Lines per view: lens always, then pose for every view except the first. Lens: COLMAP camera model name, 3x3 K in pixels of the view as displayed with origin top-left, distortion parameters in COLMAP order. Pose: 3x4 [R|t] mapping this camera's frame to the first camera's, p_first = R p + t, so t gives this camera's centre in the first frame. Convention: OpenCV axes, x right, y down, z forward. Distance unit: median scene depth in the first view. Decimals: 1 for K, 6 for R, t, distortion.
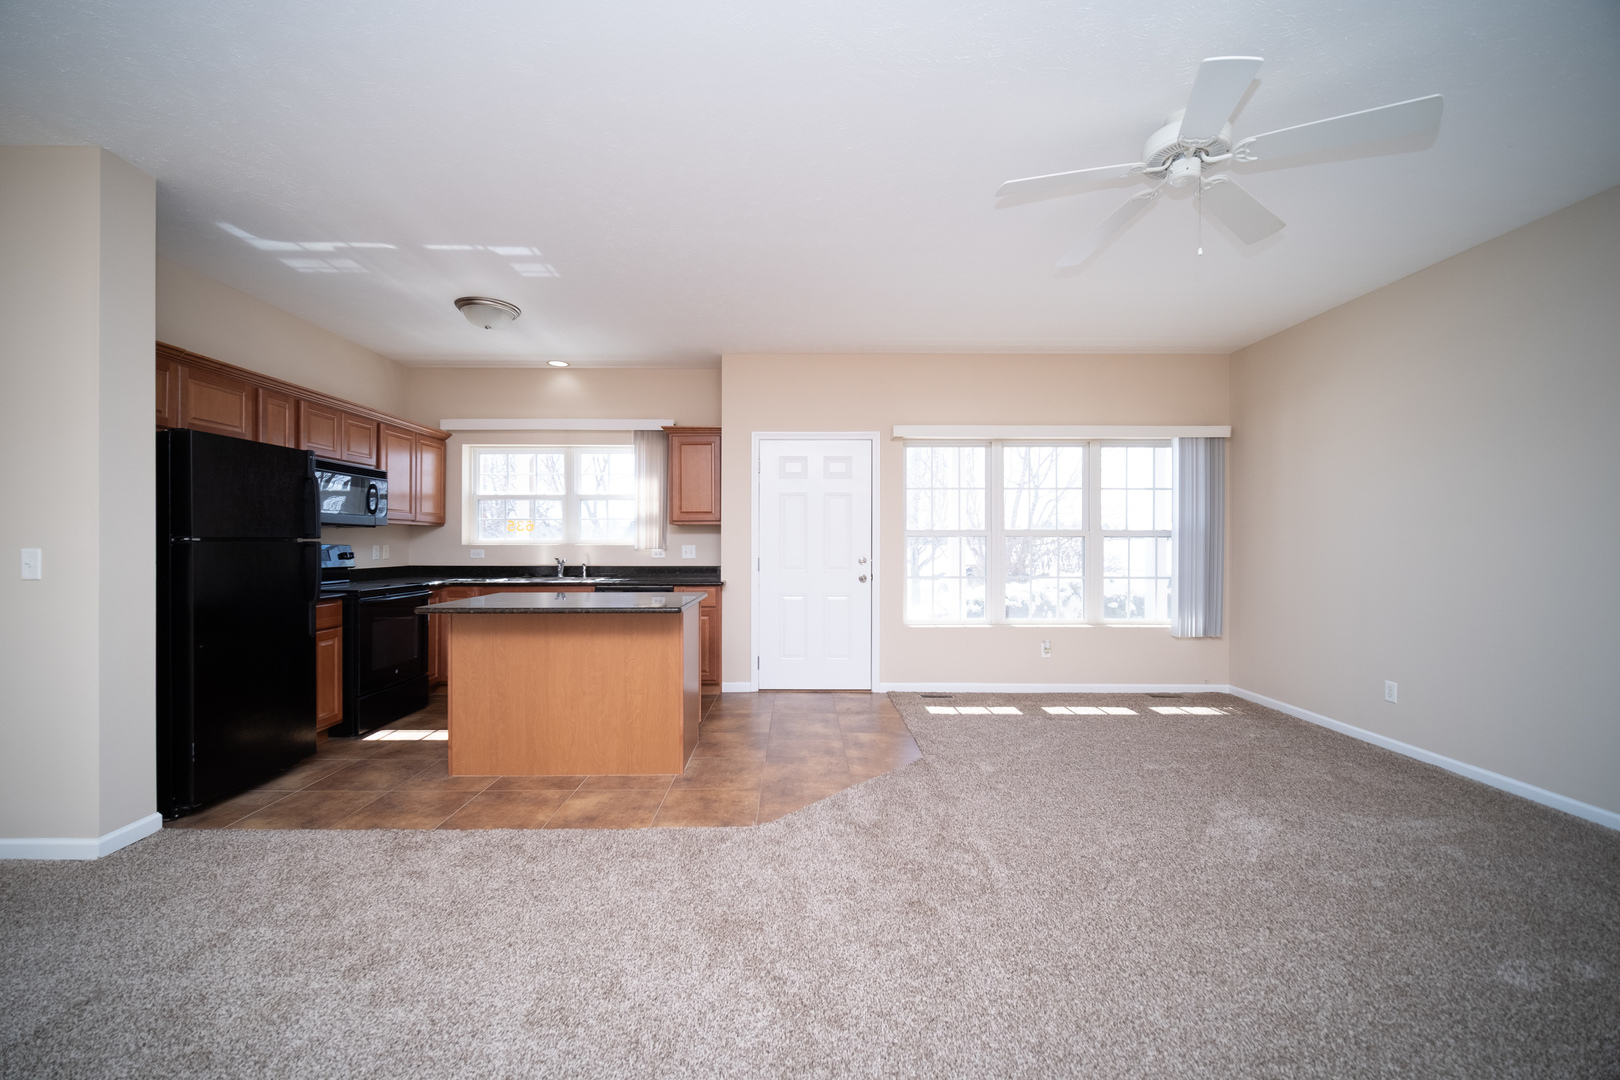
lens RADIAL K [[667.3, 0, 810.0], [0, 667.3, 540.0], [0, 0, 1]] dist [-0.000154, 0.000057]
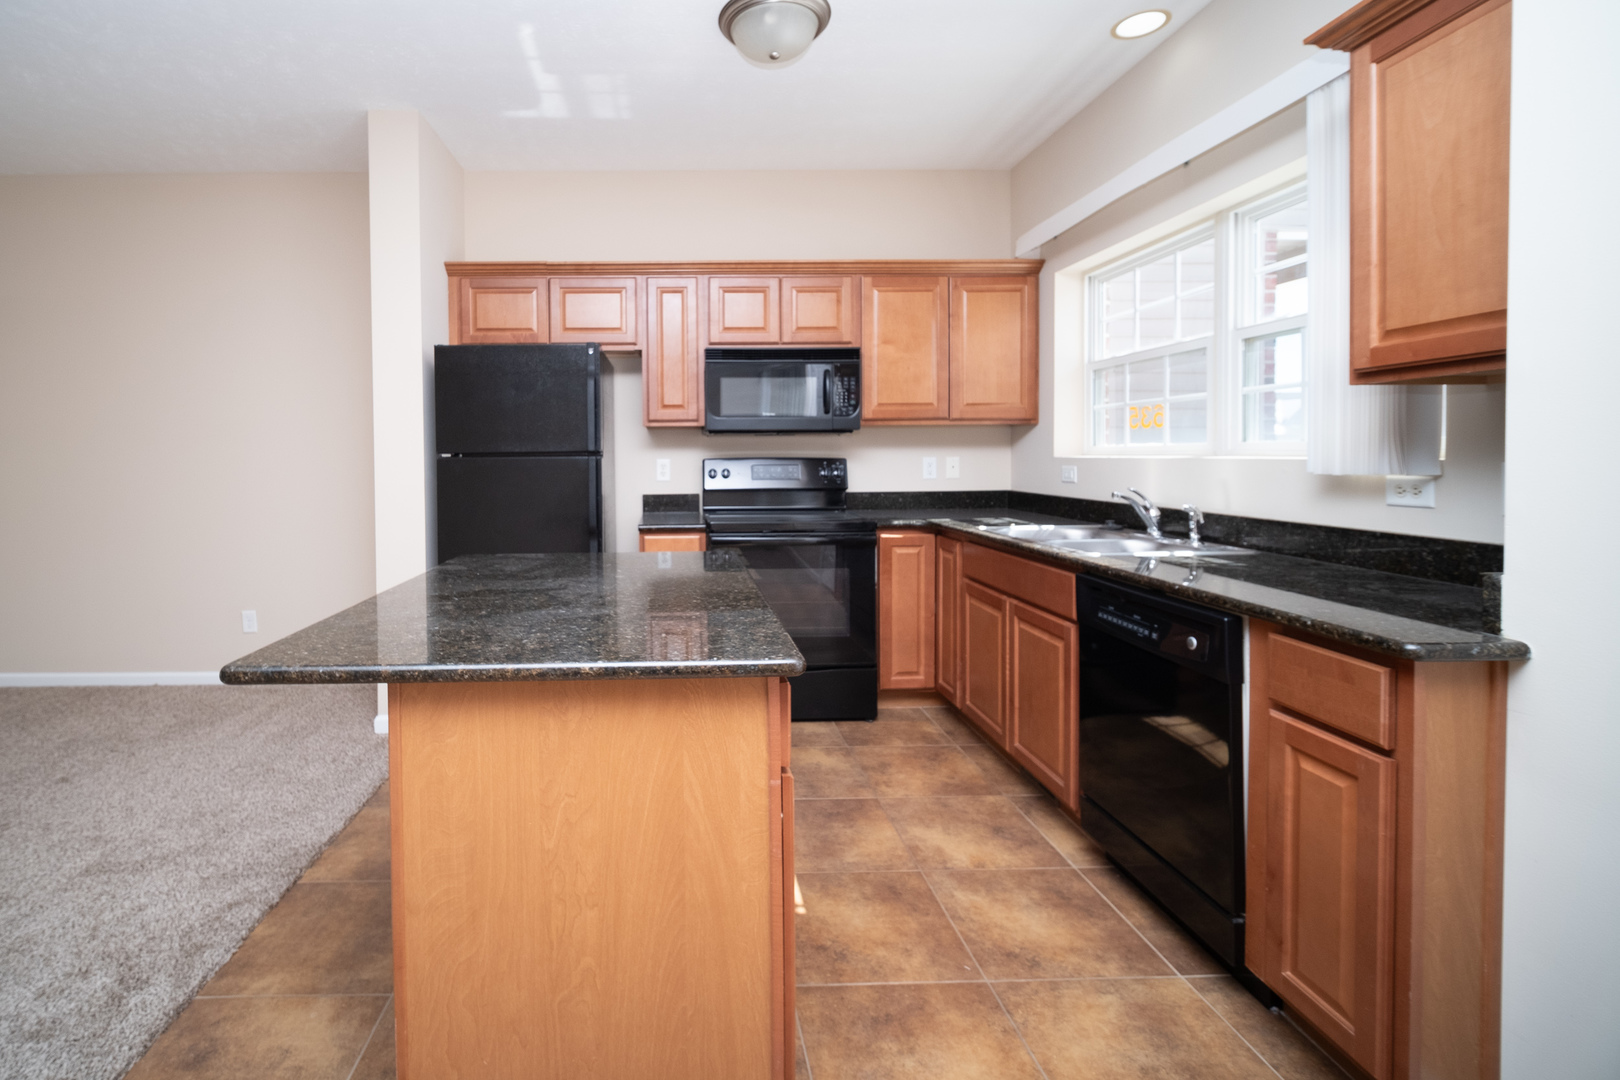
lens RADIAL K [[735.0, 0, 665.4], [0, 735.0, 472.3], [0, 0, 1]] dist [-0.000731, -0.000171]
pose [[-0.001363, 0.023830, -0.999715, 0.092764], [0.009714, 0.999669, 0.023816, 0.002067], [0.999952, -0.009679, -0.001594, 0.746470]]
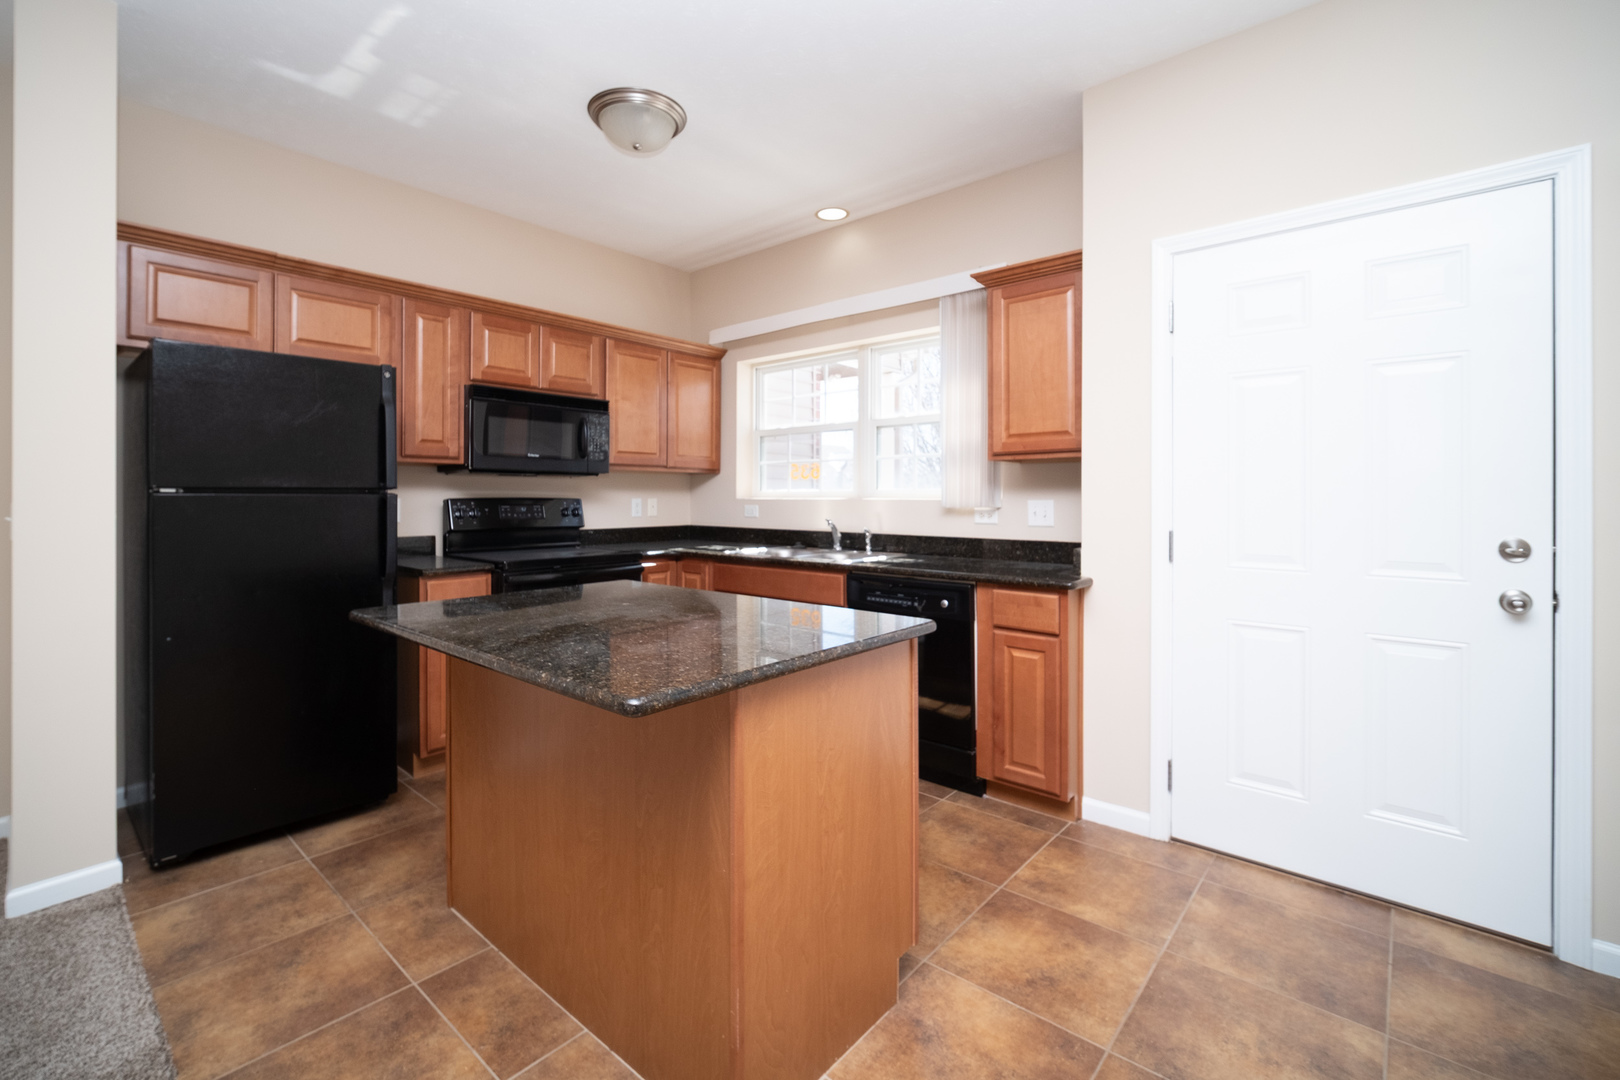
lens RADIAL K [[719.4, 0, 772.6], [0, 719.4, 497.6], [0, 0, 1]] dist [-0.000876, -0.000125]
pose [[0.736765, 0.000998, -0.676148, 0.047651], [0.000516, 0.999998, 0.002038, 0.004514], [0.676148, -0.001851, 0.736763, 0.486023]]
